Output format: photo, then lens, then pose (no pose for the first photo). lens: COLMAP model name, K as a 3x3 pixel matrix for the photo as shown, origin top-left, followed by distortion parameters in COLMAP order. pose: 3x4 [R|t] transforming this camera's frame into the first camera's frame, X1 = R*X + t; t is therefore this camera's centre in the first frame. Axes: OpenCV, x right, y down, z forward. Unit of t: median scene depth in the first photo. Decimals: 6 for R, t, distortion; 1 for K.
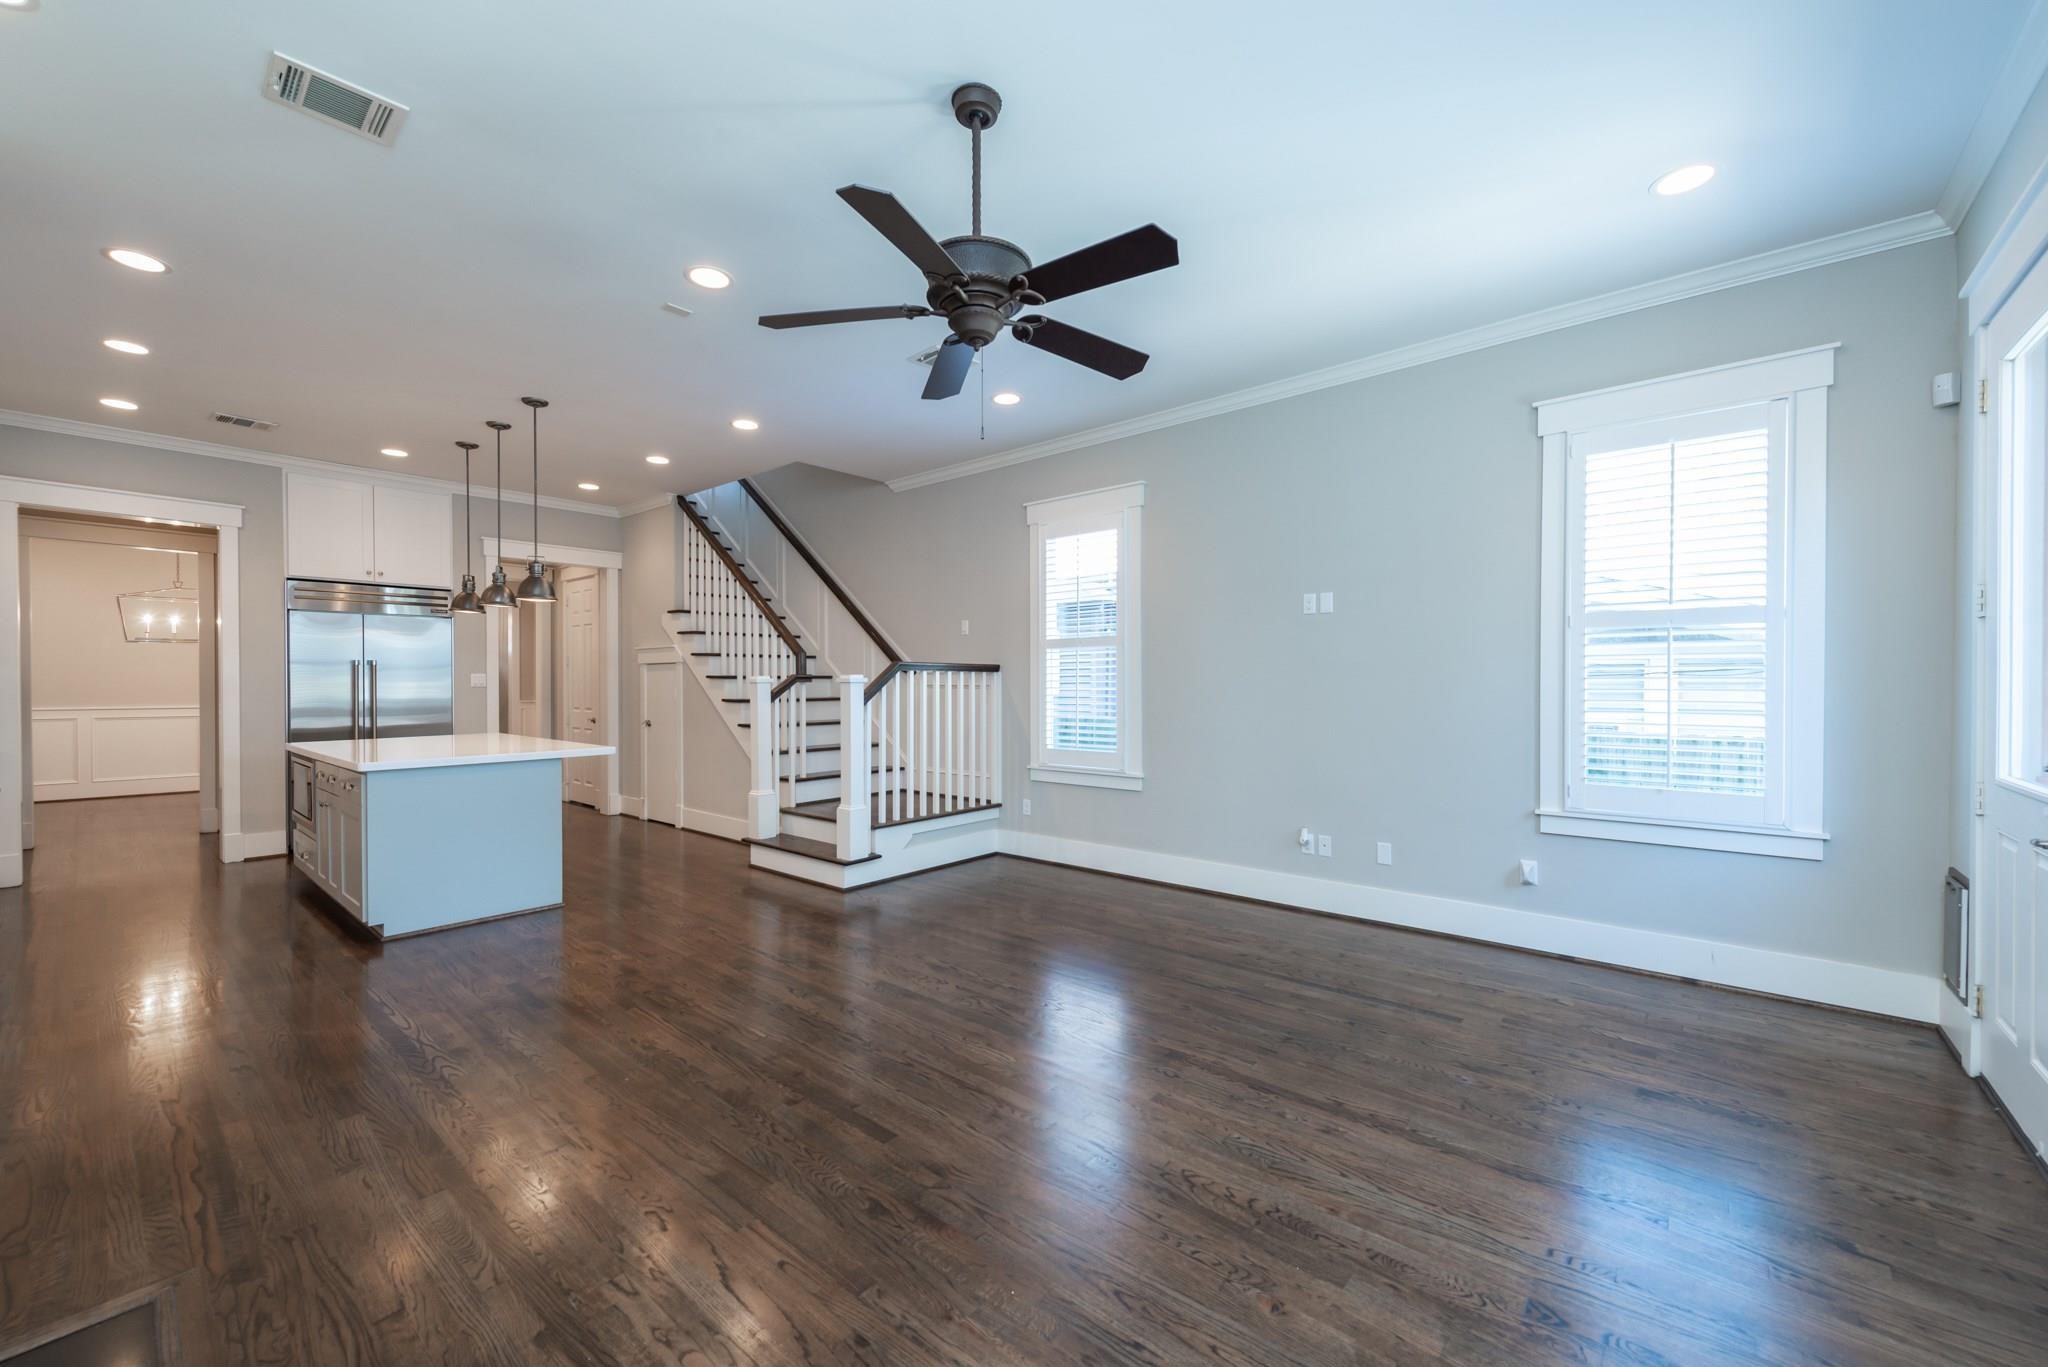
lens RADIAL K [[795.3, 0, 1019.8], [0, 795.3, 685.9], [0, 0, 1]] dist [0.016427, -0.006429]
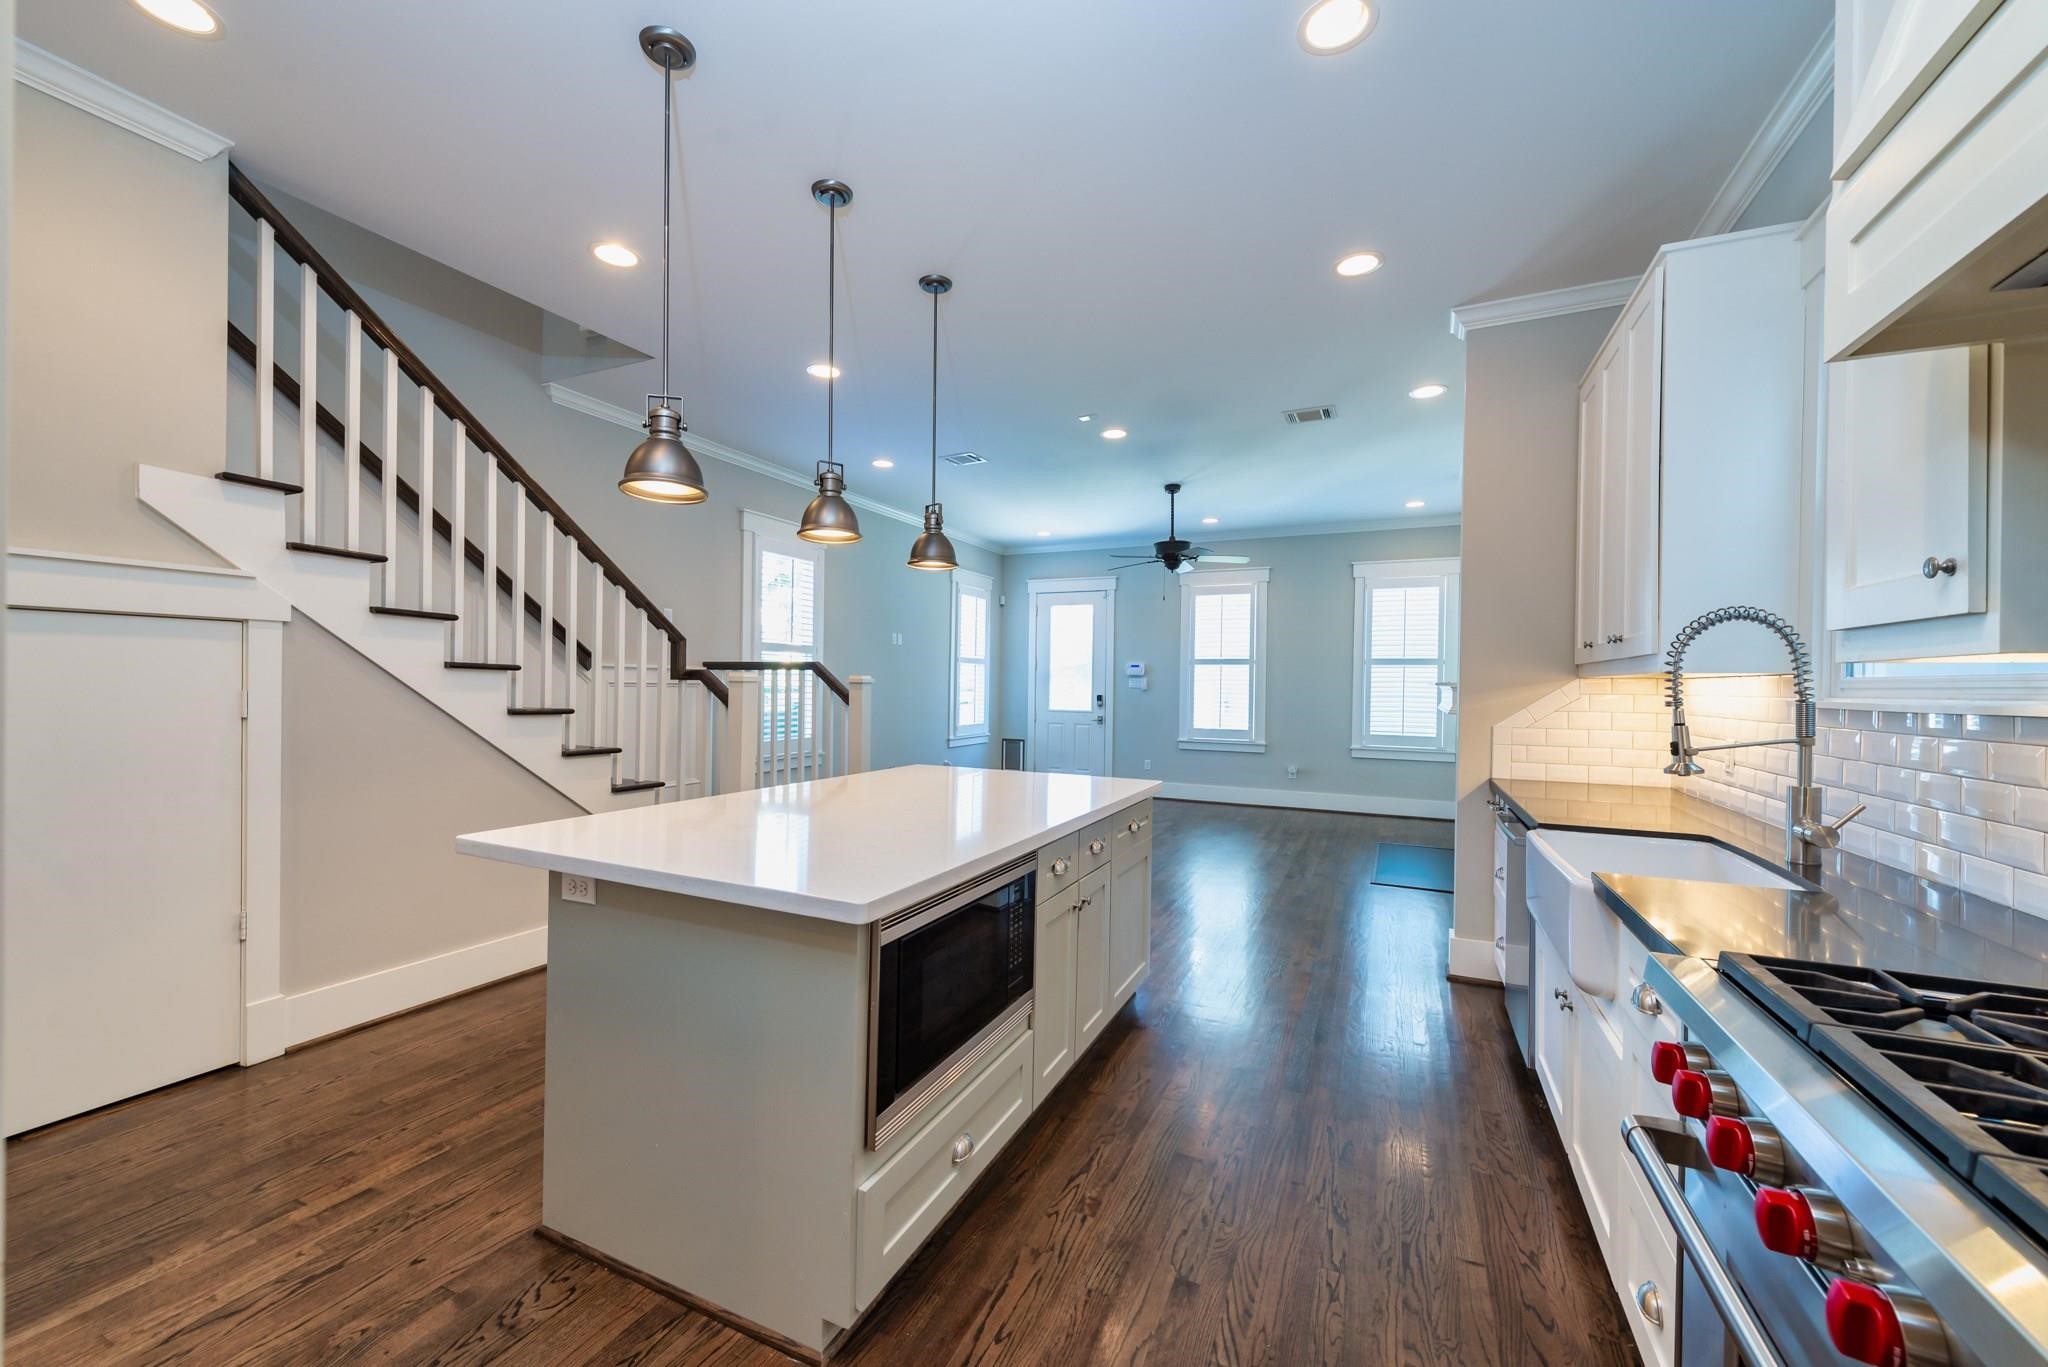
lens RADIAL K [[795.3, 0, 1019.8], [0, 795.3, 685.9], [0, 0, 1]] dist [0.016427, -0.006429]
pose [[-0.263173, -0.005957, 0.964730, -1.597221], [-0.009591, 0.999948, 0.003558, -0.008682], [-0.964701, -0.008317, -0.263216, 1.358809]]
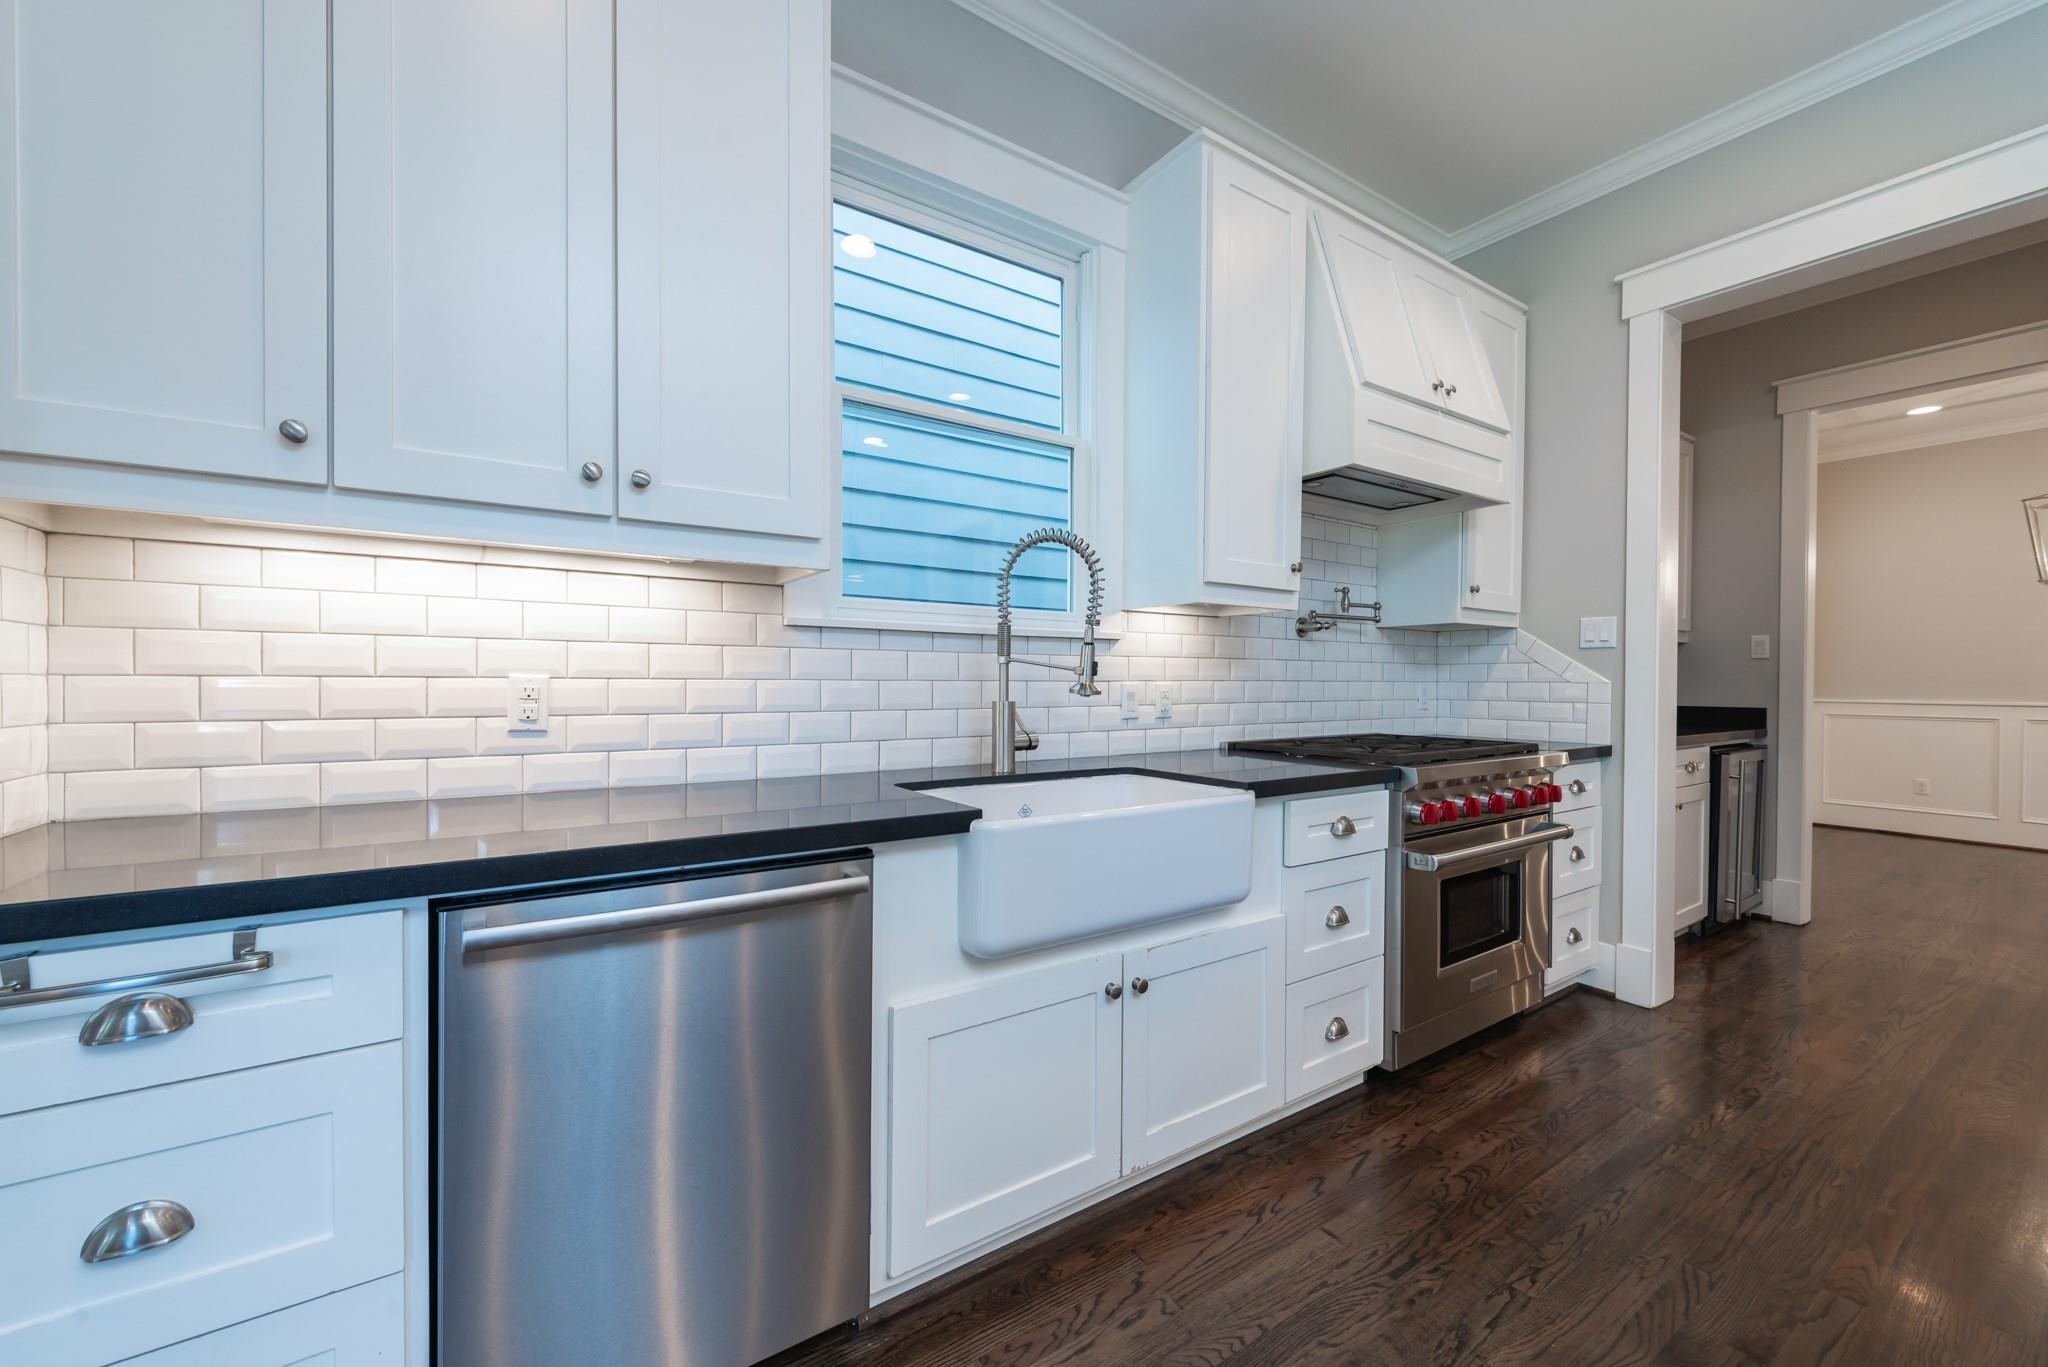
lens RADIAL K [[795.3, 0, 1019.8], [0, 795.3, 685.9], [0, 0, 1]] dist [0.016427, -0.006429]
pose [[-0.268833, 0.005378, -0.963172, -0.773799], [-0.007470, 0.999943, 0.007668, 0.034569], [0.963158, 0.009256, -0.268778, 0.935071]]
